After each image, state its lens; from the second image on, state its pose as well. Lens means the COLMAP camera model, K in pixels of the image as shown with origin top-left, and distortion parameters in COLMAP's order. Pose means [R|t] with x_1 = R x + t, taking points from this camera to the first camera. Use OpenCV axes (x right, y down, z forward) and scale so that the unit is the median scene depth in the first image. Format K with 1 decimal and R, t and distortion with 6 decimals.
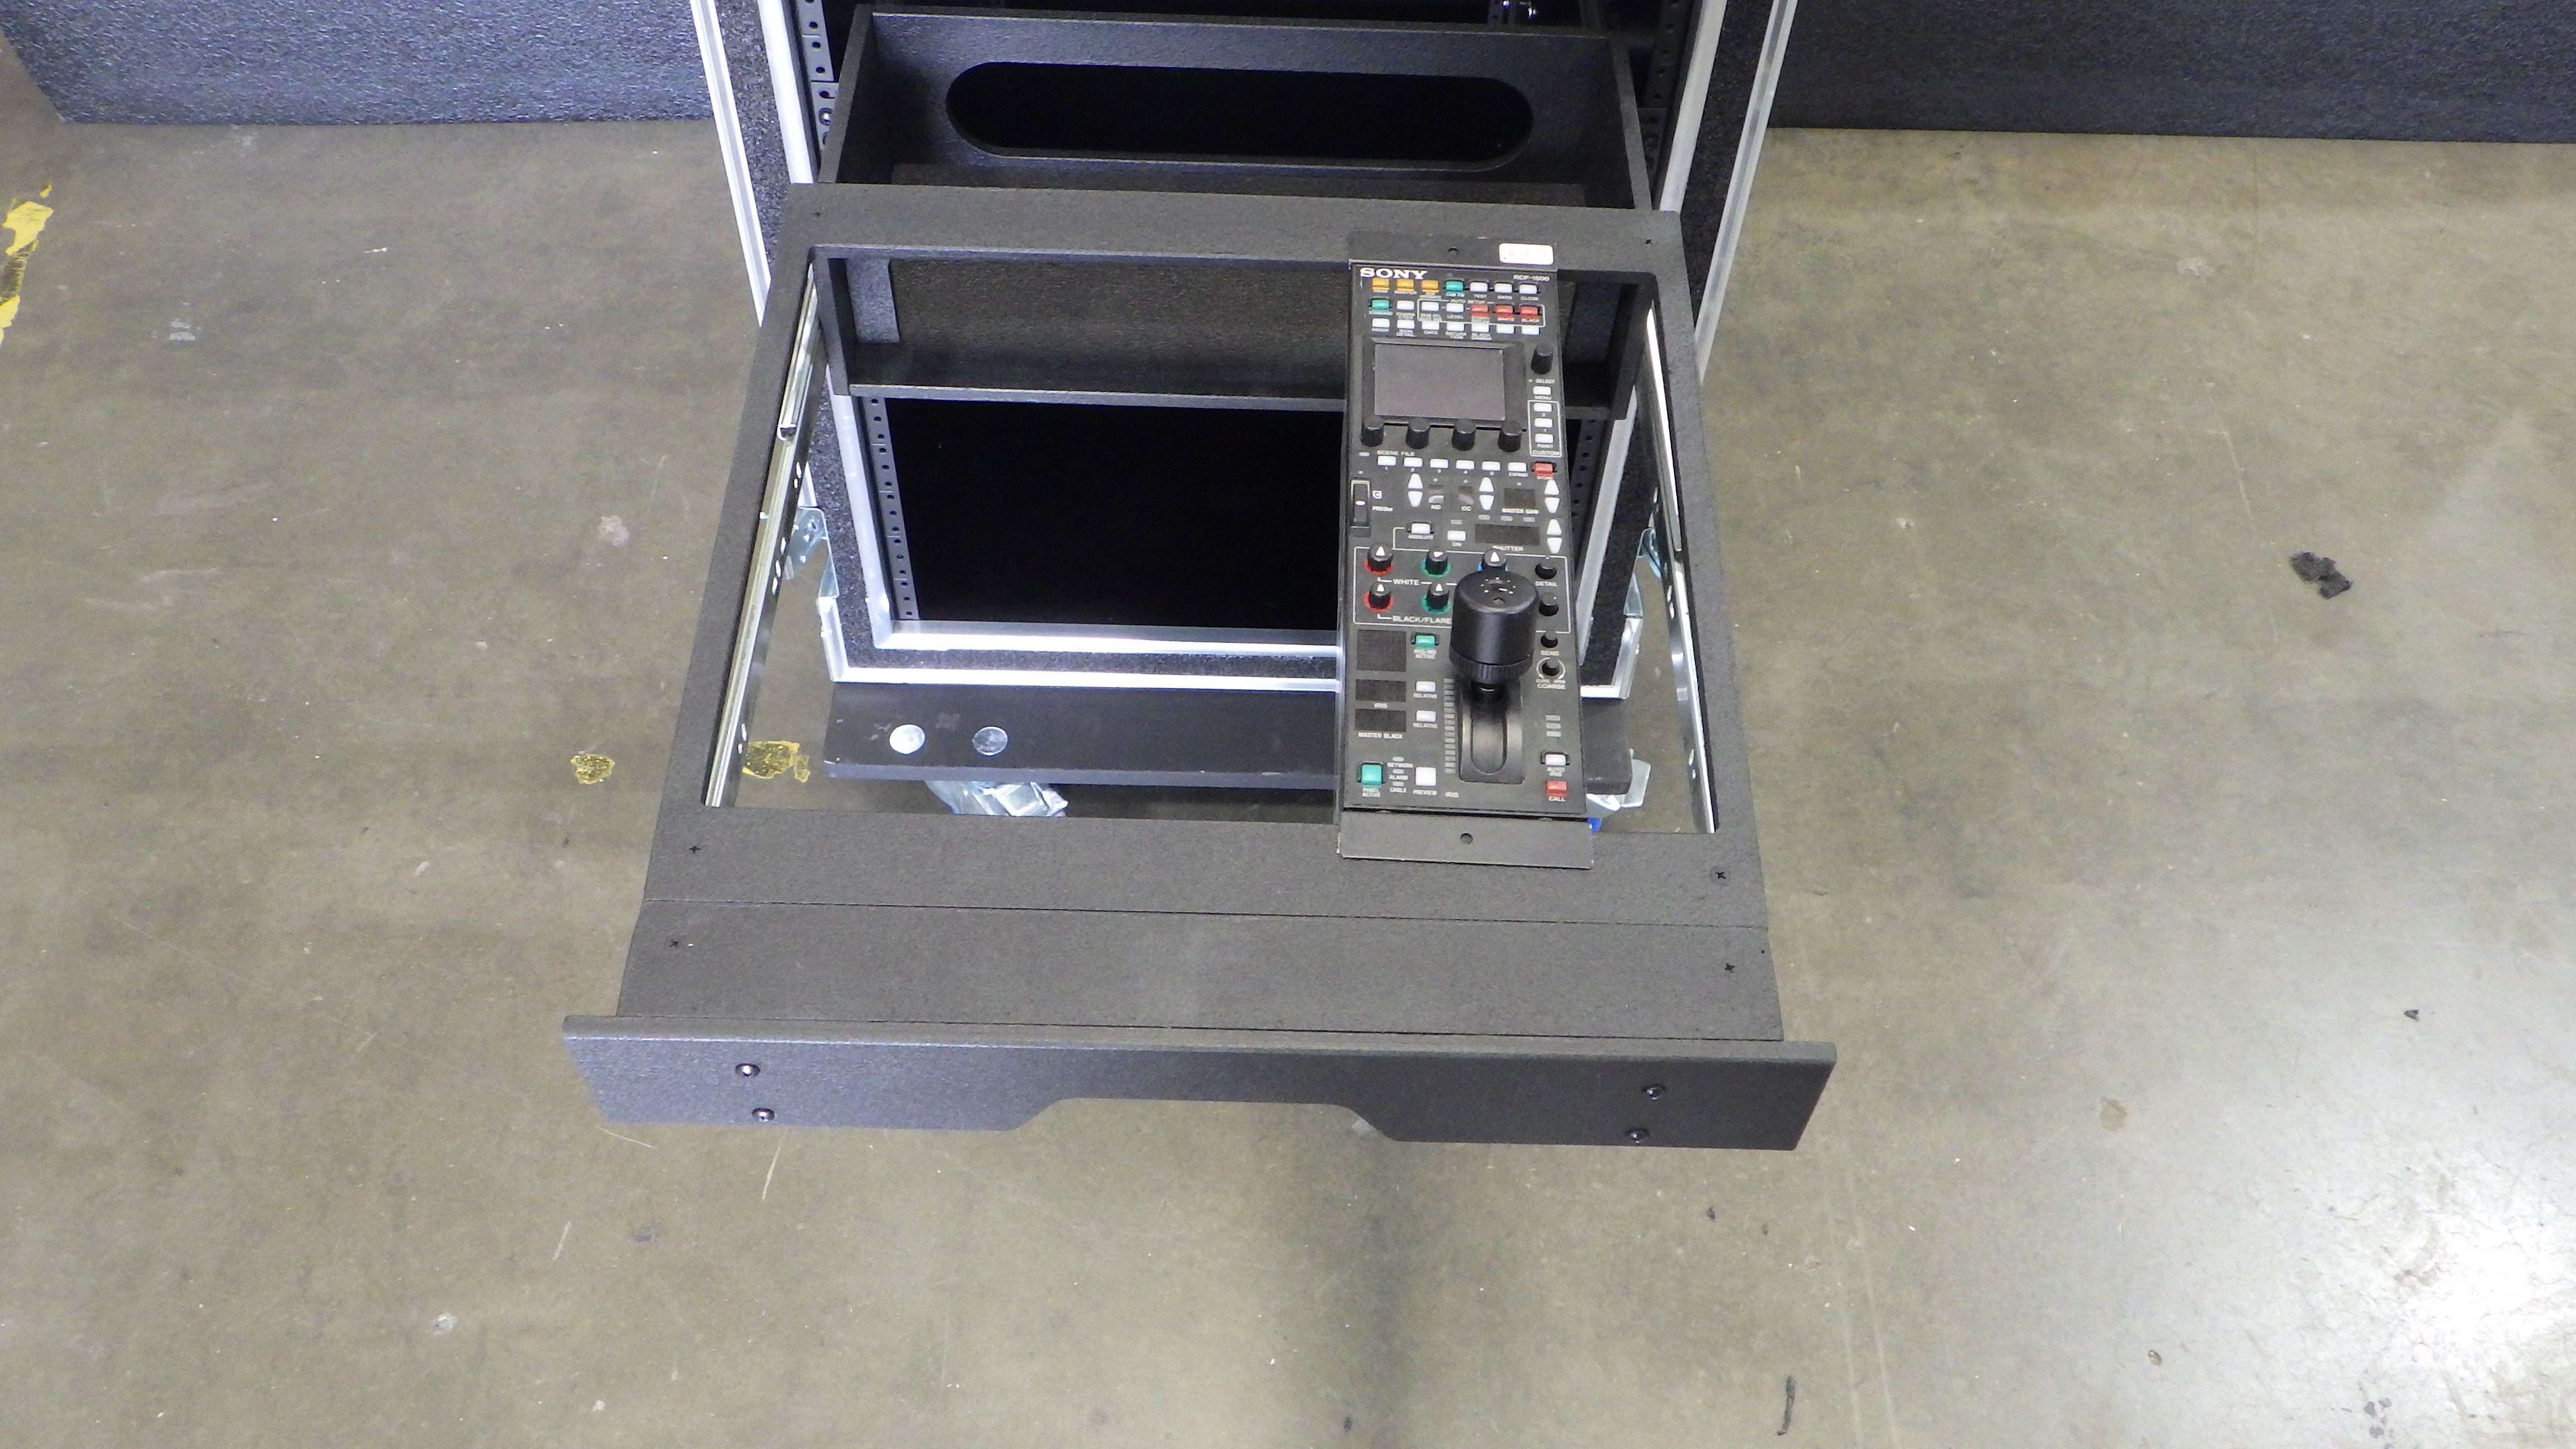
lens RADIAL K [[2143.2, 0, 1284.8], [0, 2143.2, 703.6], [0, 0, 1]] dist [-0.002291, 0.002858]
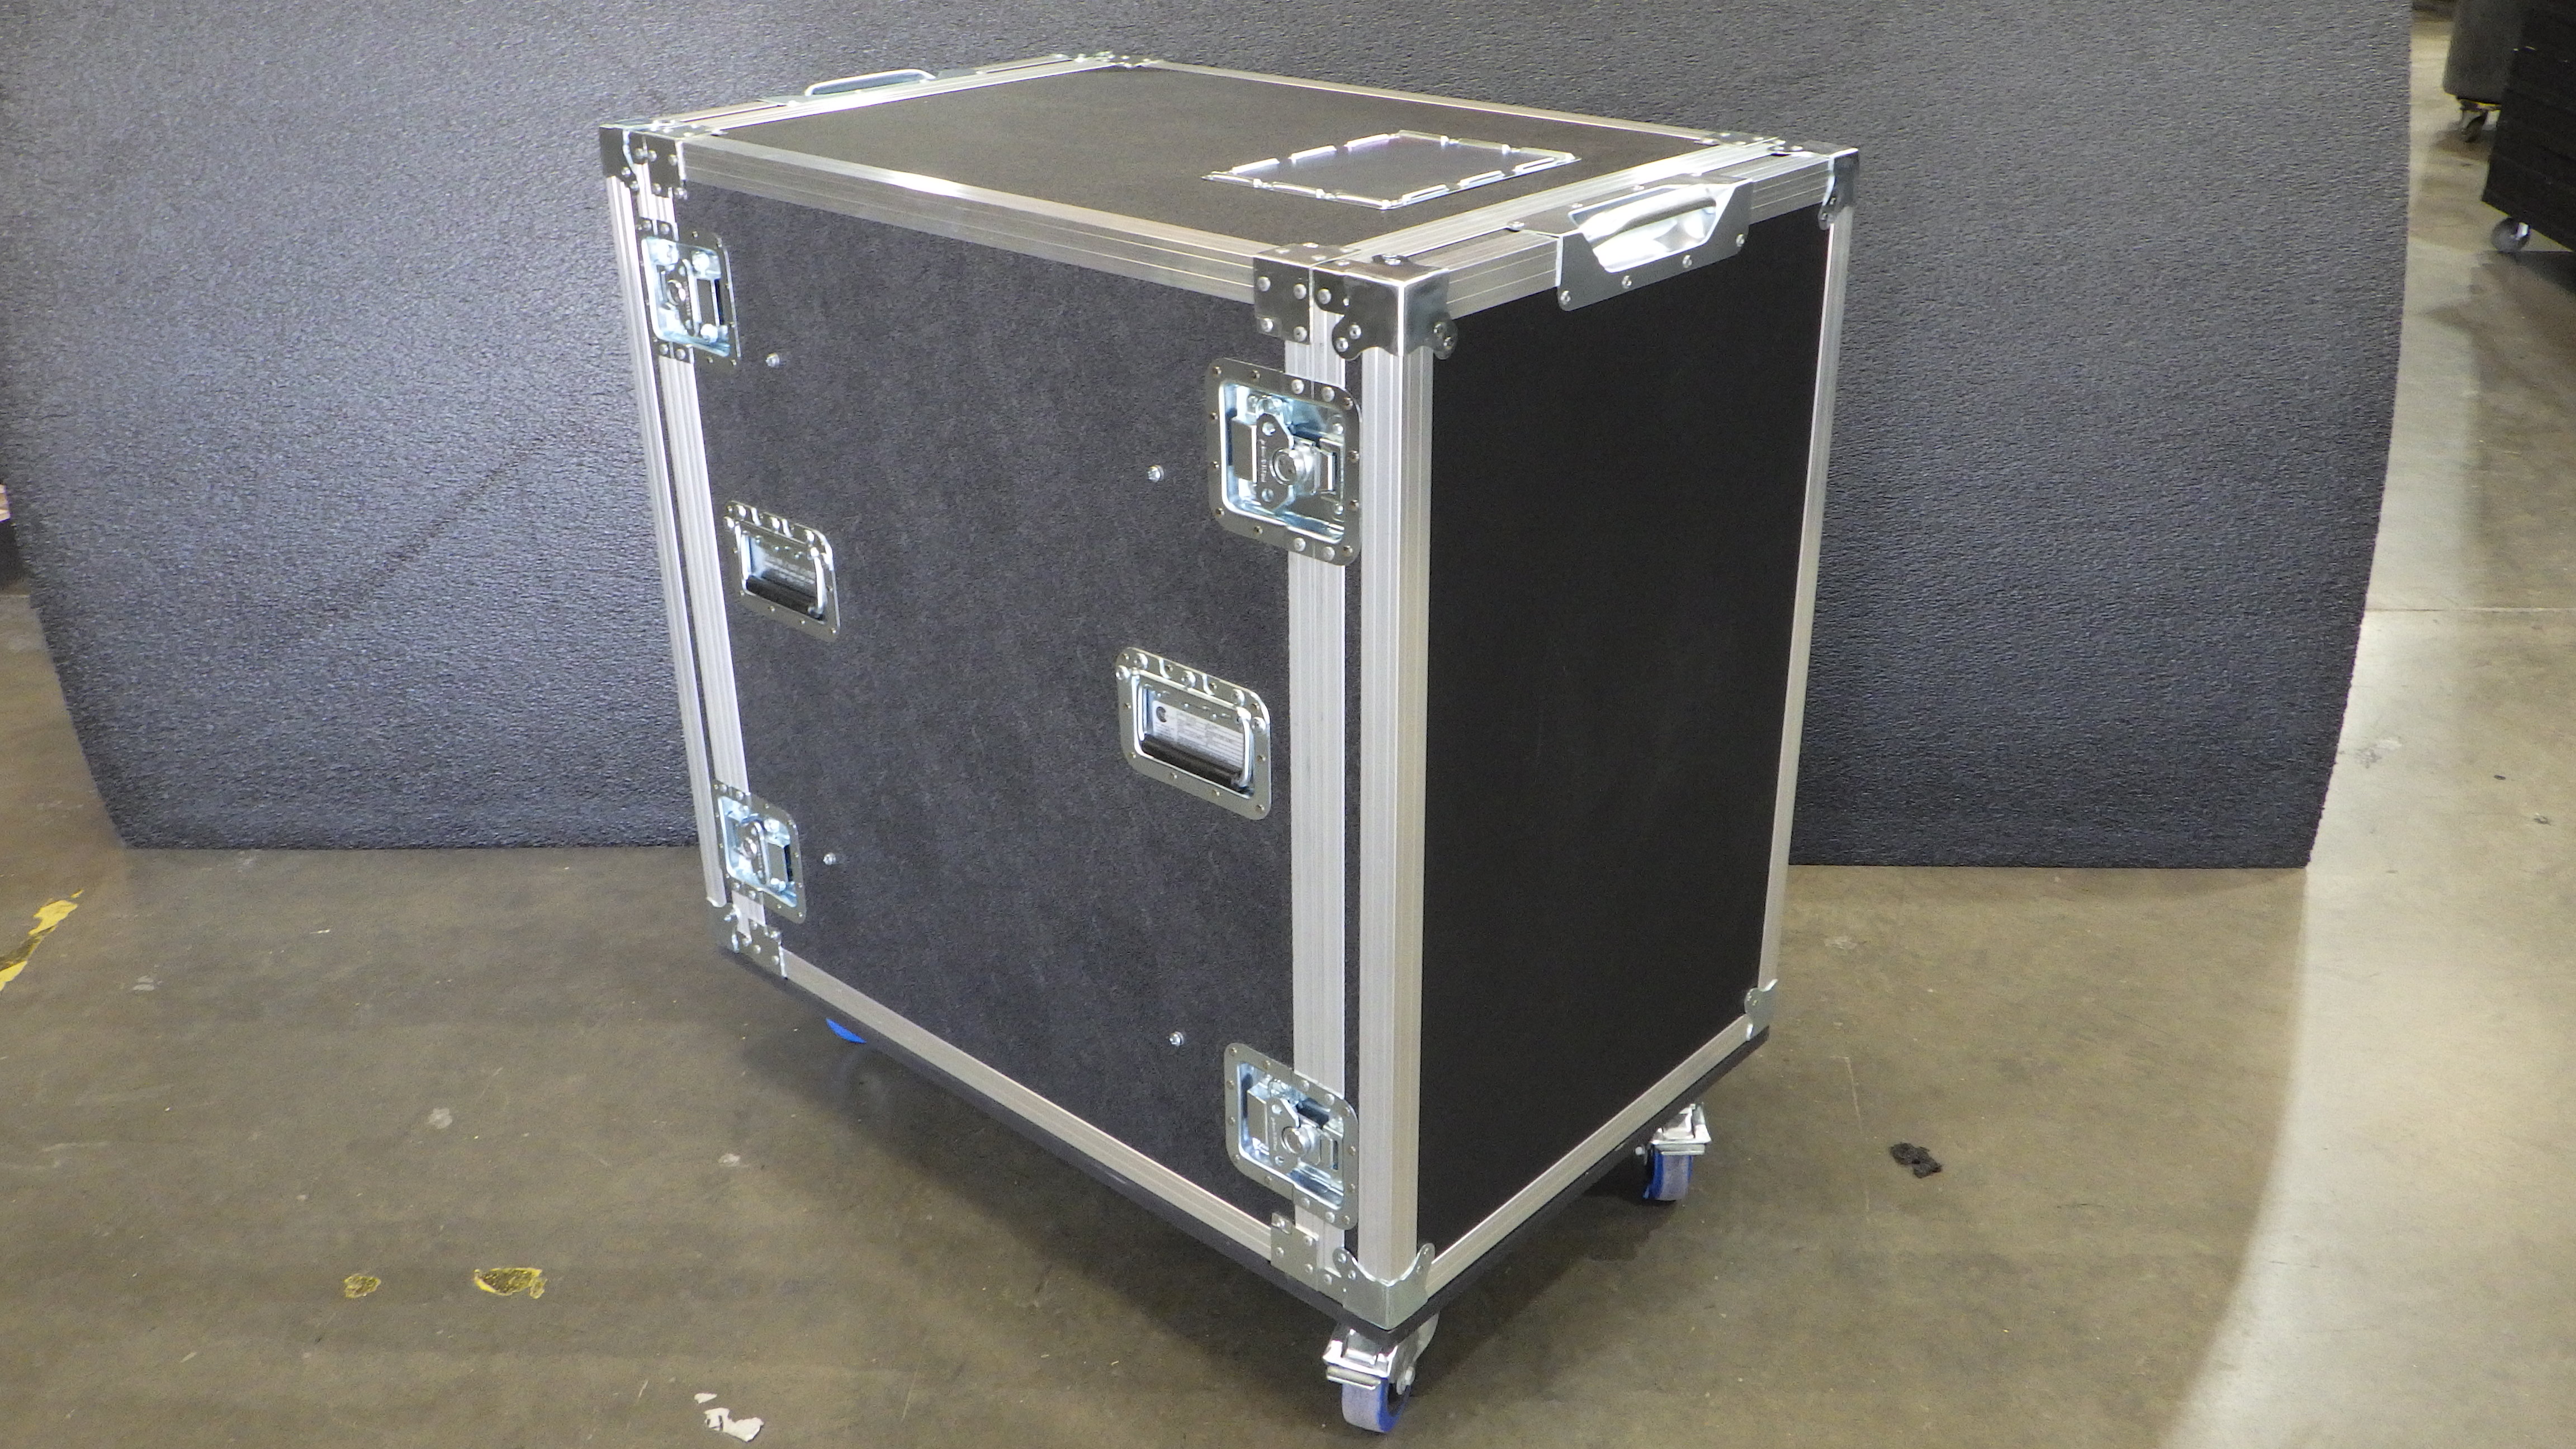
lens RADIAL K [[2148.7, 0, 1286.0], [0, 2148.7, 691.1], [0, 0, 1]] dist [-0.002029, 0.003763]
pose [[0.997722, -0.014155, -0.065954, 0.227568], [-0.017321, 0.891195, -0.453289, 0.231221], [0.065195, 0.453399, 0.888920, -0.128702]]
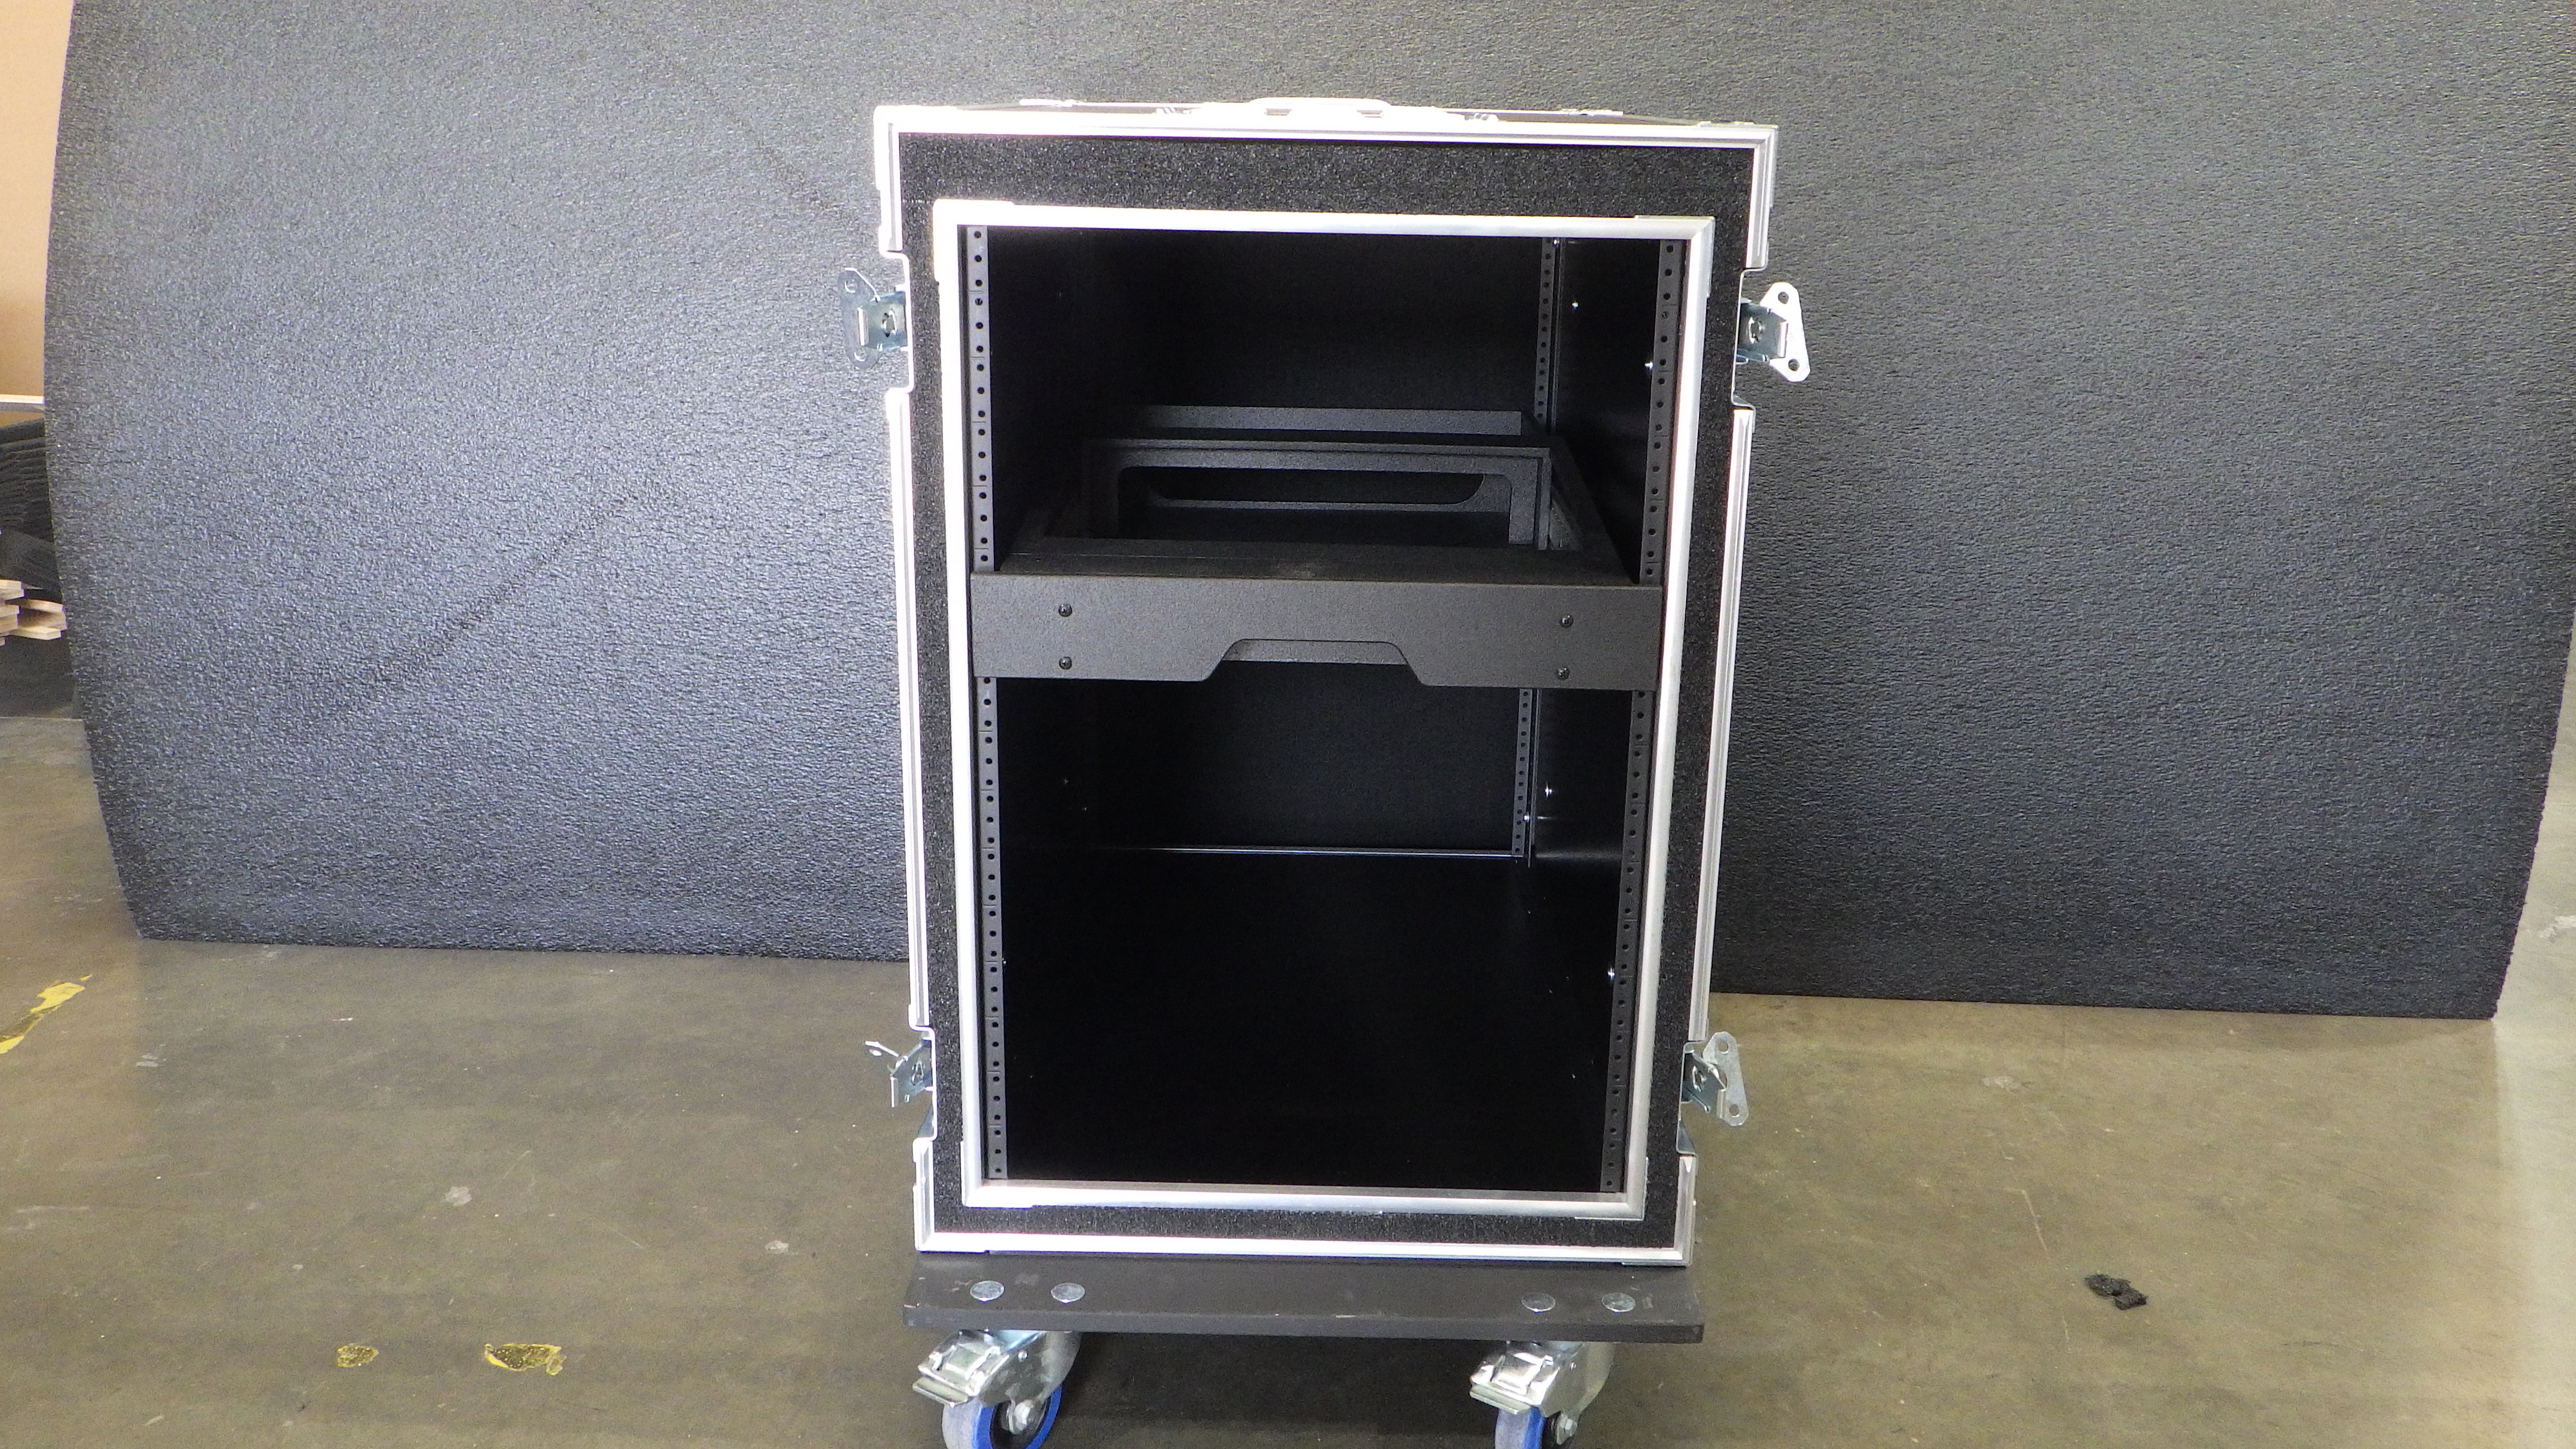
lens RADIAL K [[2149.1, 0, 1283.7], [0, 2149.1, 680.3], [0, 0, 1]] dist [0.000831, -0.001323]
pose [[0.996752, 0.007102, -0.080218, 0.174576], [-0.053016, 0.807666, -0.587252, 0.307923], [0.060618, 0.589597, 0.805420, 0.011280]]
